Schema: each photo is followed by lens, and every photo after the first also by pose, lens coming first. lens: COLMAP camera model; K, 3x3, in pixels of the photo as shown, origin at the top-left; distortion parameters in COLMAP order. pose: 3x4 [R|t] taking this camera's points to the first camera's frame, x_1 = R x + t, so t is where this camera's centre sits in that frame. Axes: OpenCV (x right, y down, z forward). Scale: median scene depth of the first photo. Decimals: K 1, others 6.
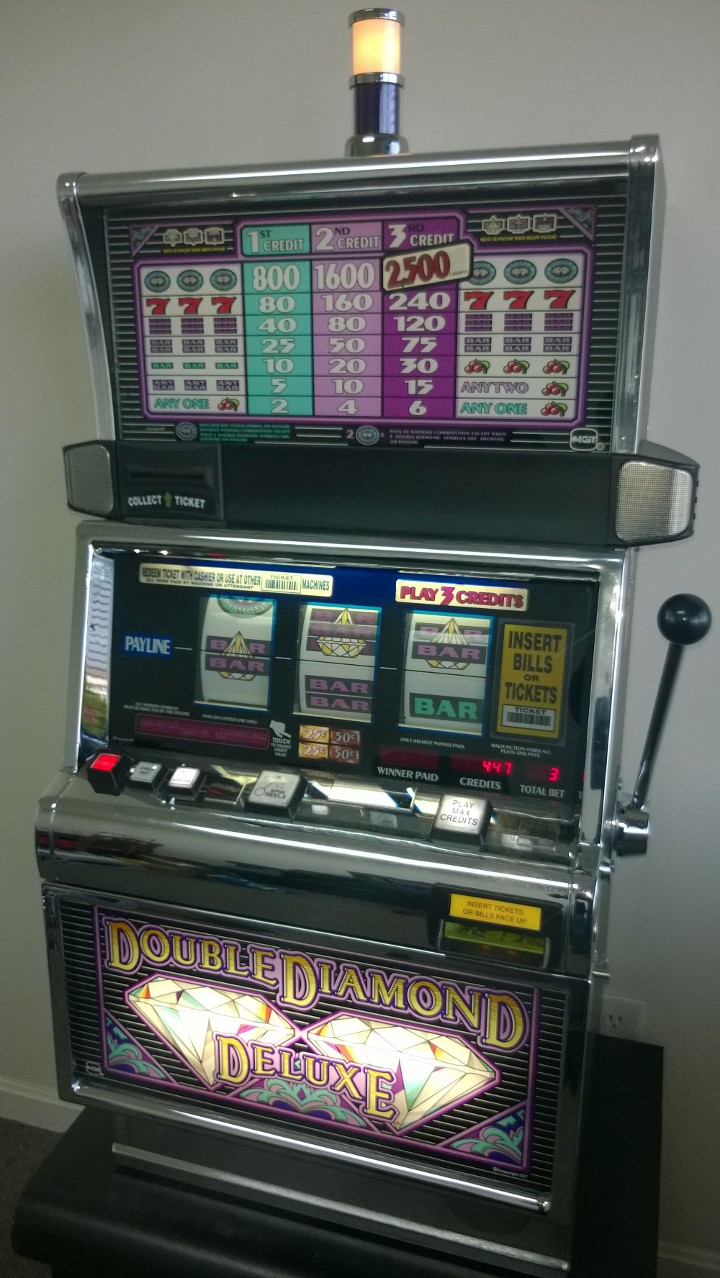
lens RADIAL K [[949.4, 0, 360.0], [0, 949.4, 639.0], [0, 0, 1]] dist [-0.004980, -0.003438]
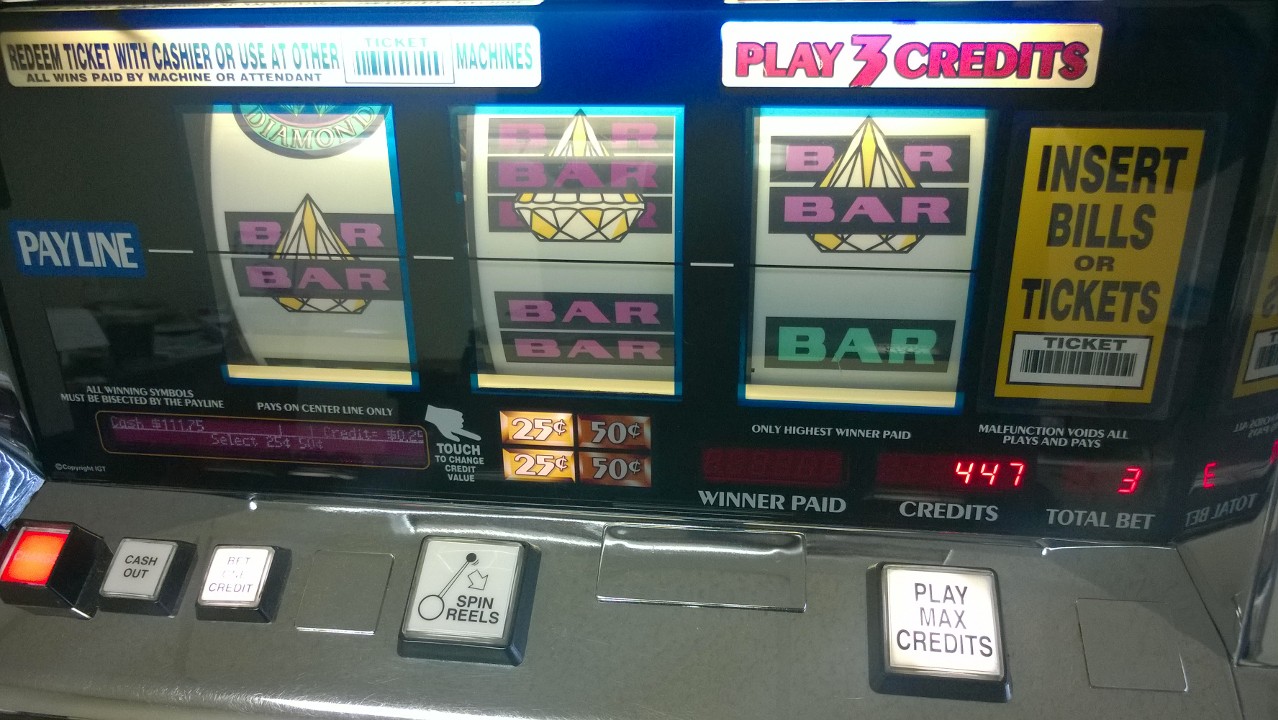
lens RADIAL K [[949.4, 0, 639.0], [0, 949.4, 360.0], [0, 0, 1]] dist [-0.004980, -0.003438]
pose [[0.982704, -0.131598, 0.130285, -0.054918], [0.086565, 0.948402, 0.305024, -0.052722], [-0.163703, -0.288470, 0.943391, 0.613366]]
